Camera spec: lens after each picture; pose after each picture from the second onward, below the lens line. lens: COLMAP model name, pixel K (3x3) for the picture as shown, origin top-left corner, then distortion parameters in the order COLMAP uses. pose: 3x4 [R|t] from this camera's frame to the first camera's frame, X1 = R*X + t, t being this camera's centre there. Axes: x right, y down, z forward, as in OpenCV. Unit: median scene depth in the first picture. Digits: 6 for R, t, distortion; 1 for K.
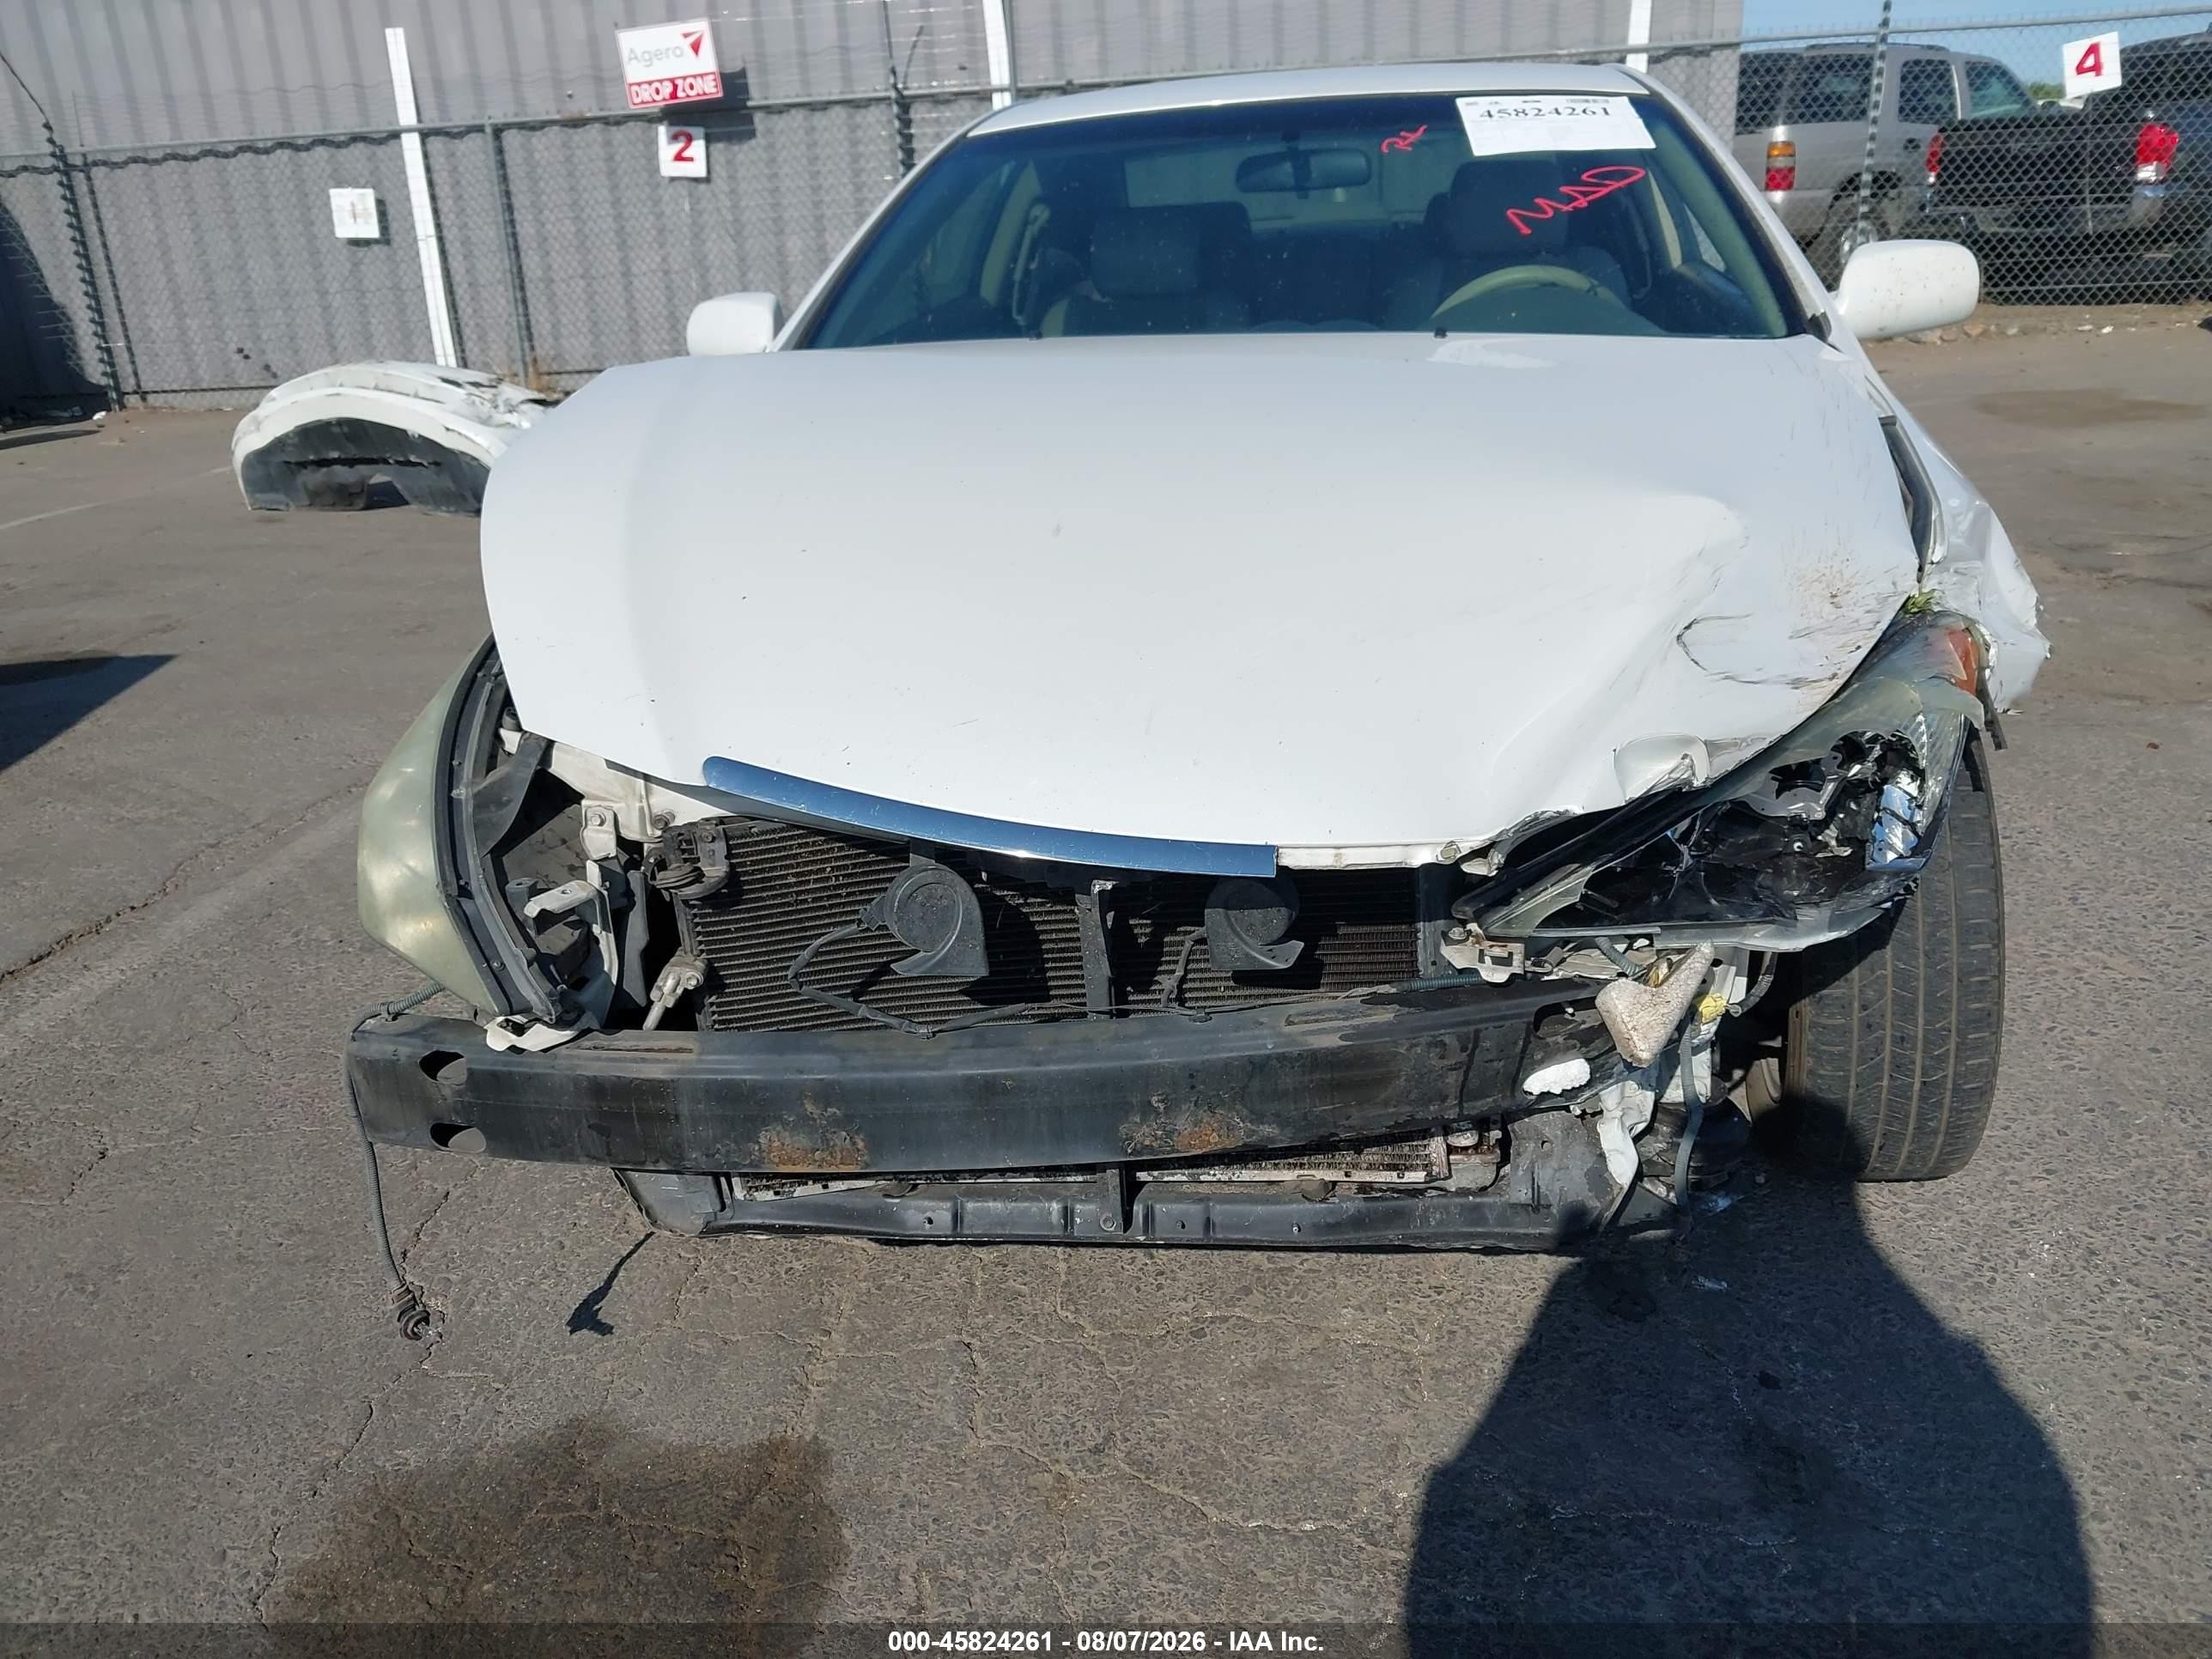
lens RADIAL K [[1828.5, 0, 1266.5], [0, 1828.5, 823.9], [0, 0, 1]] dist [-0.013174, 0.009557]
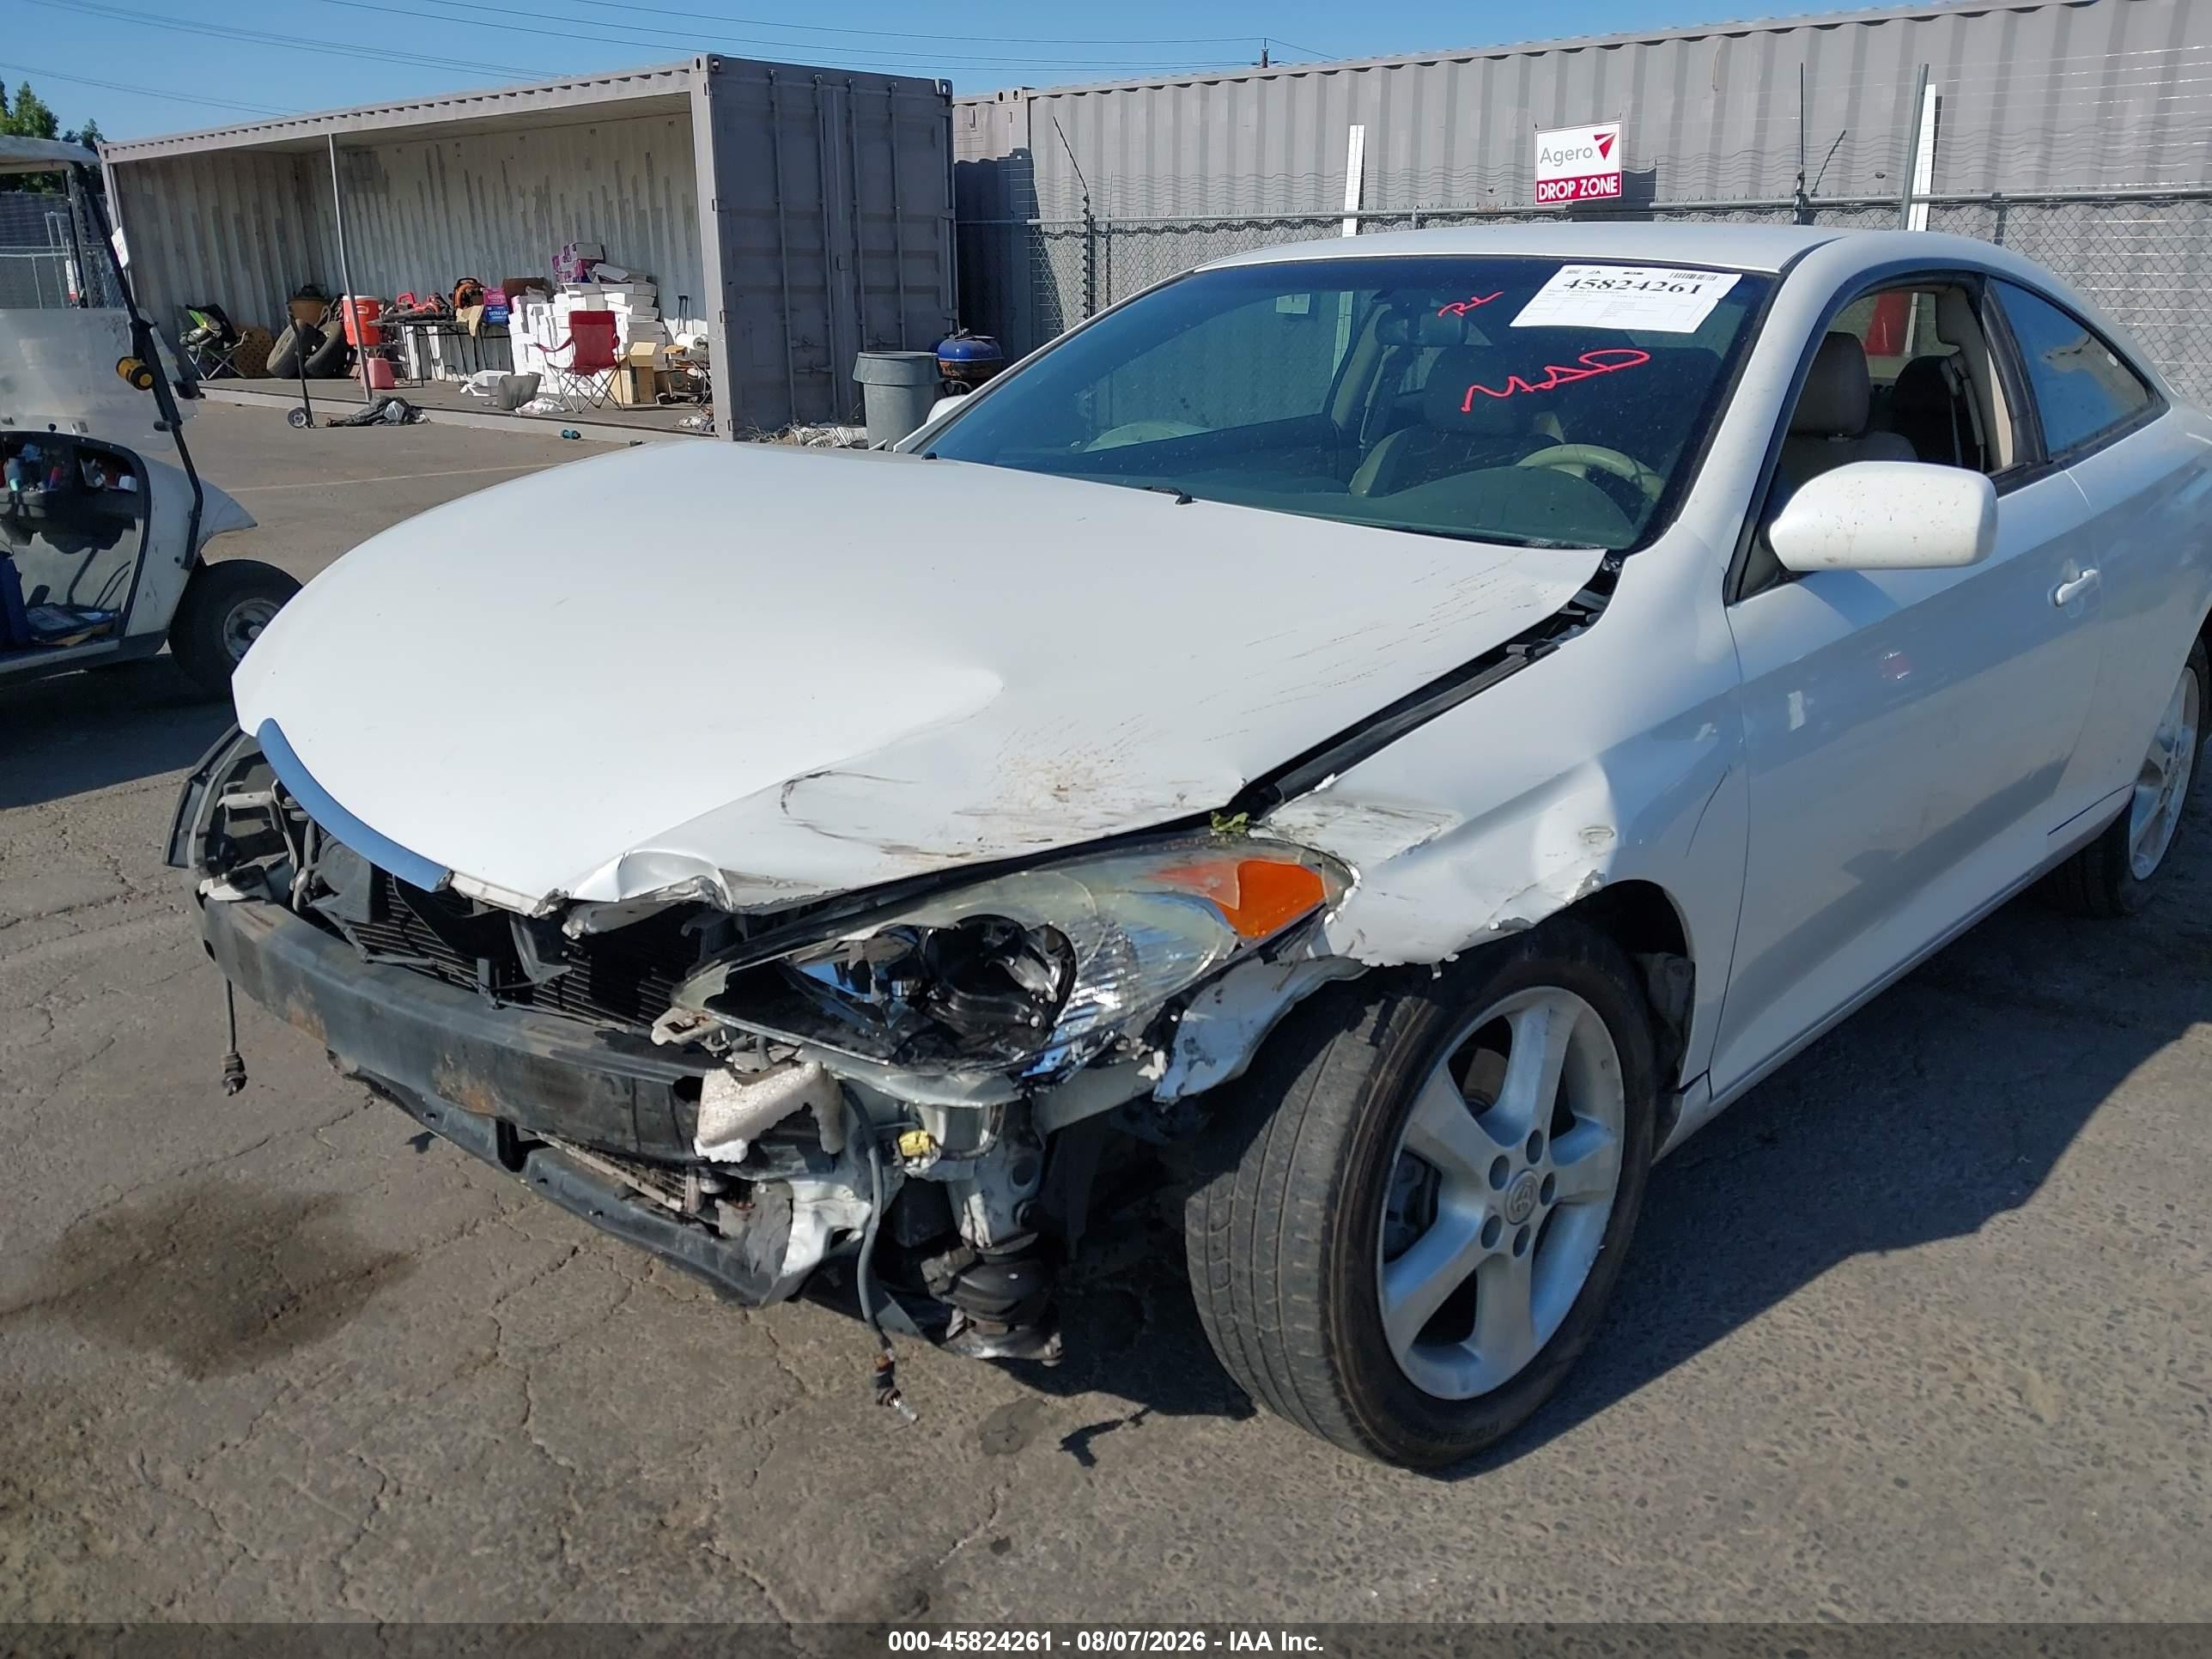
lens RADIAL K [[1829.7, 0, 1106.0], [0, 1829.7, 829.5], [0, 0, 1]] dist [0.054932, -0.063074]
pose [[0.813341, 0.223471, -0.537157, 0.768892], [-0.246581, 0.968669, 0.029627, -0.120345], [0.526948, 0.108356, 0.842962, 0.128799]]
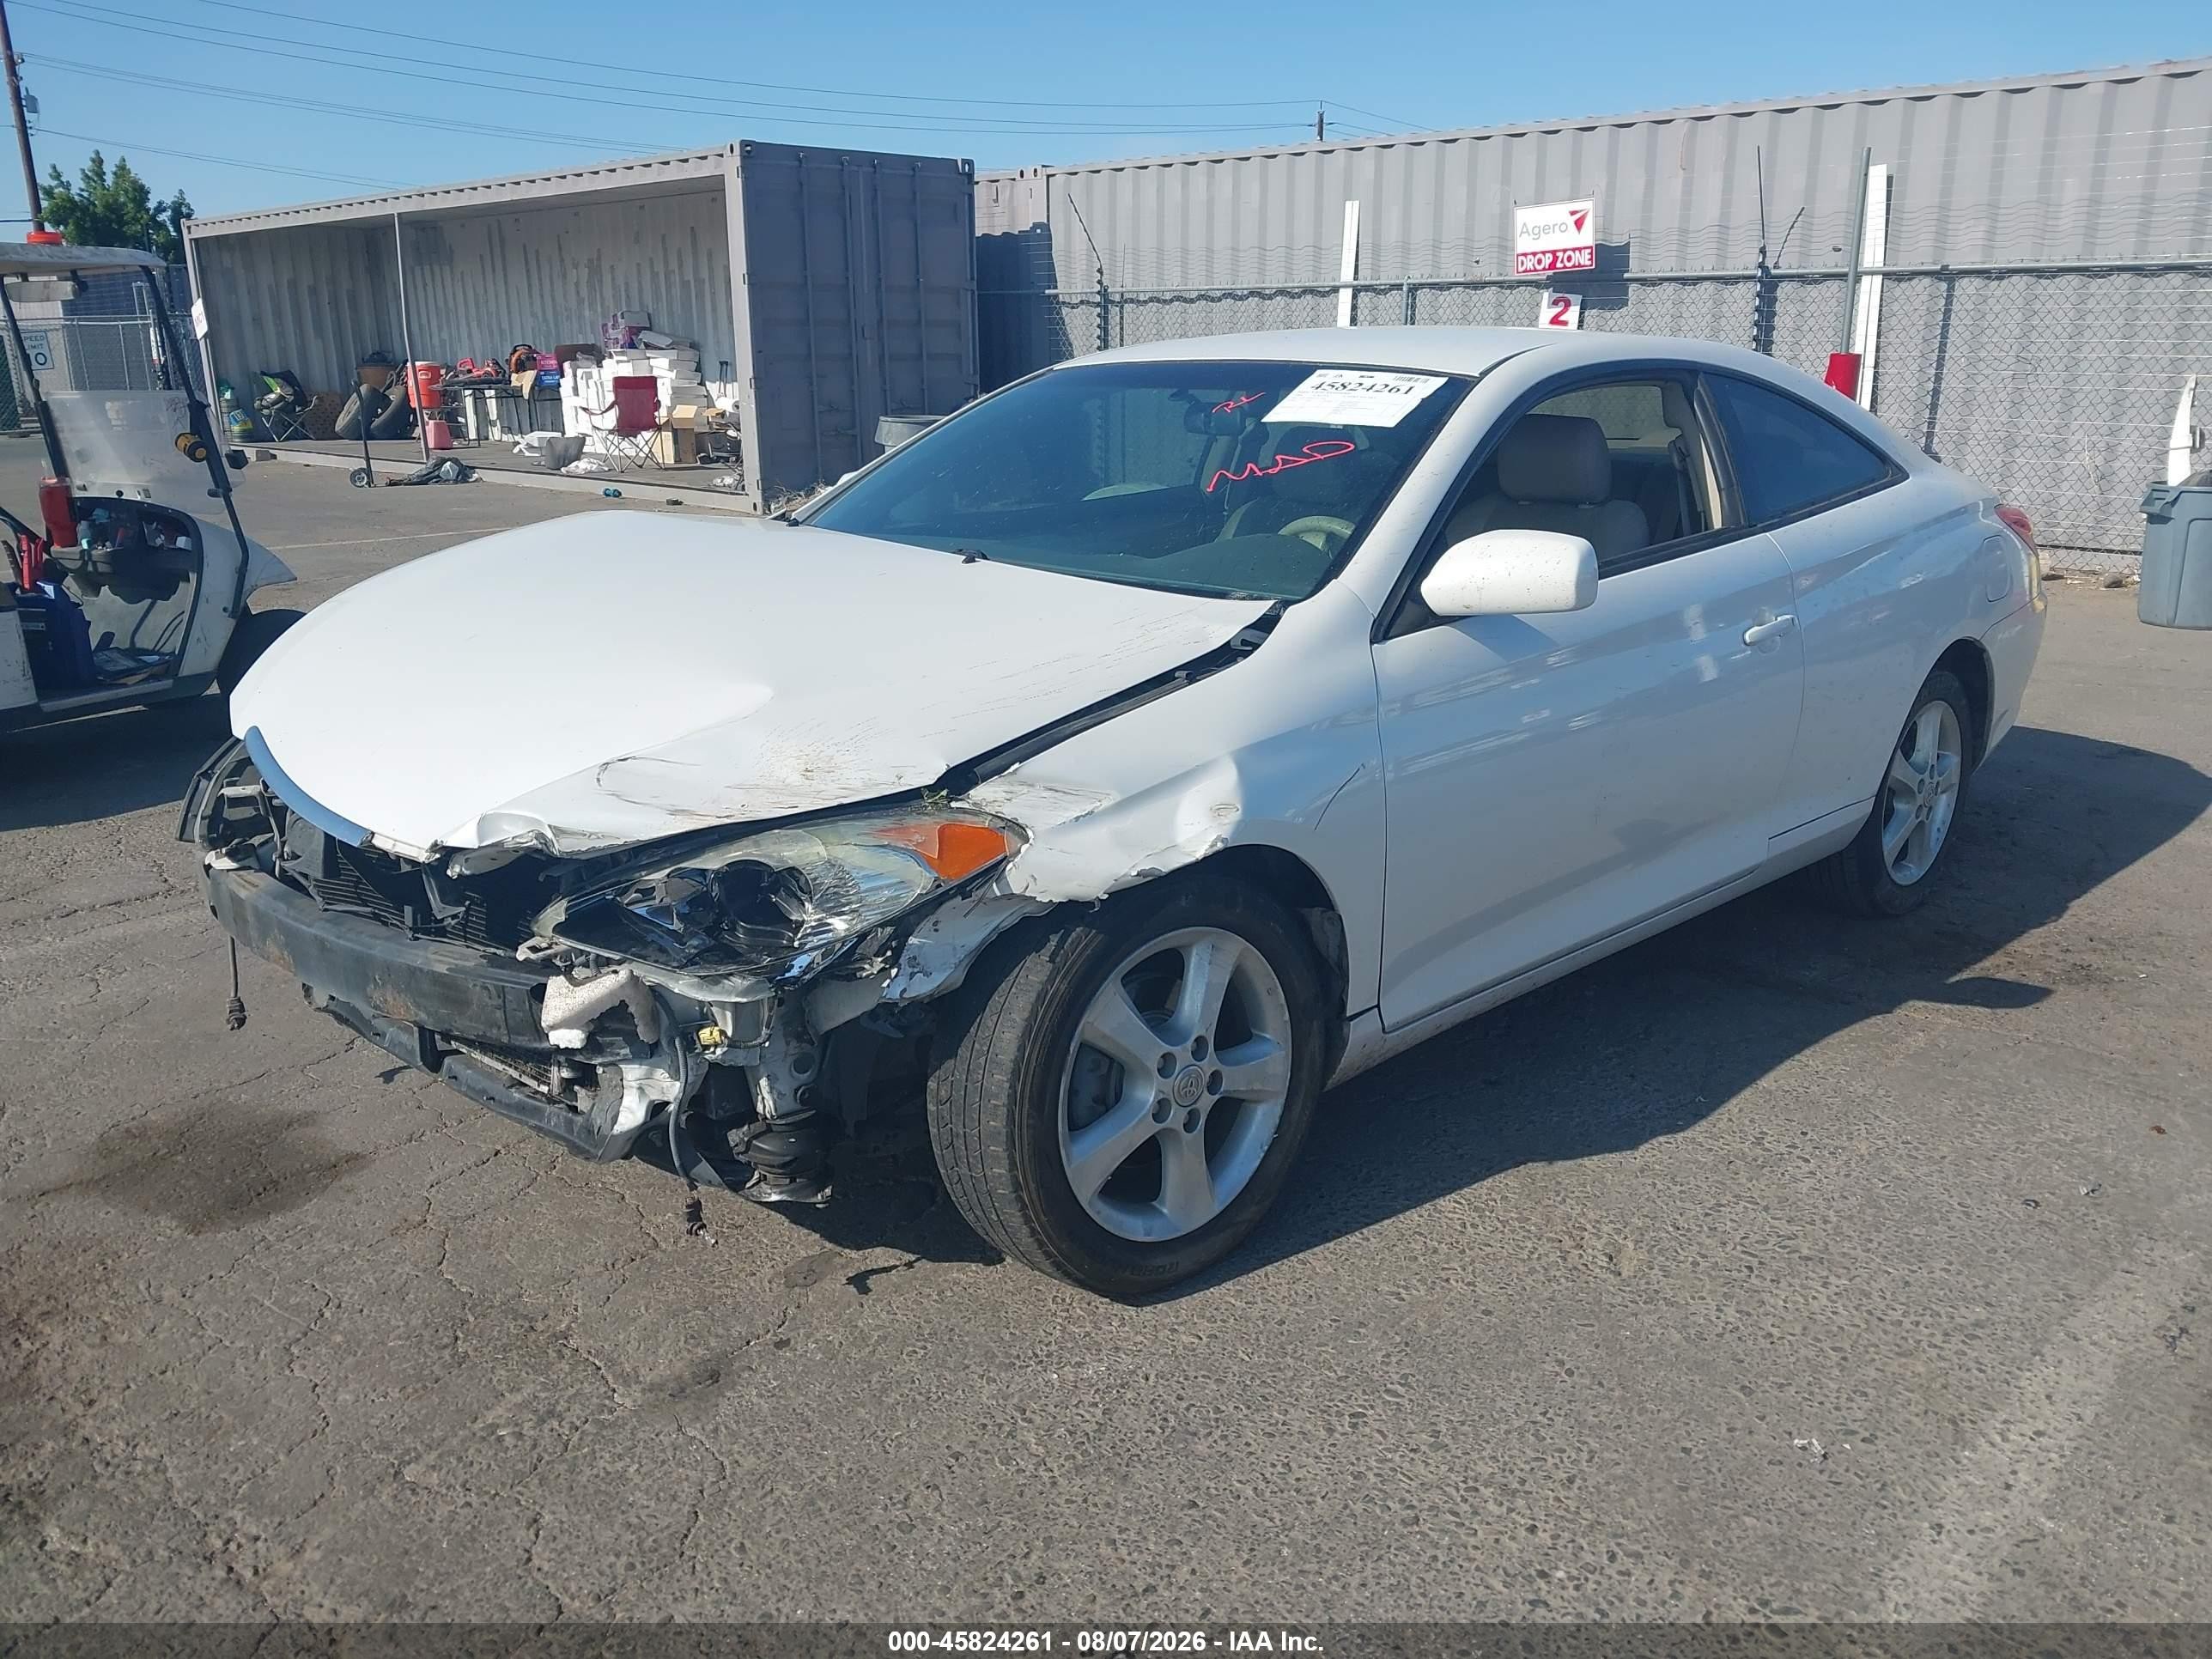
lens RADIAL K [[1804.4, 0, 1118.0], [0, 1804.4, 823.6], [0, 0, 1]] dist [0.054155, -0.086188]
pose [[0.801788, 0.209493, -0.559687, 1.119751], [-0.248111, 0.968705, 0.007154, -0.133403], [0.543670, 0.133128, 0.828673, -0.019404]]
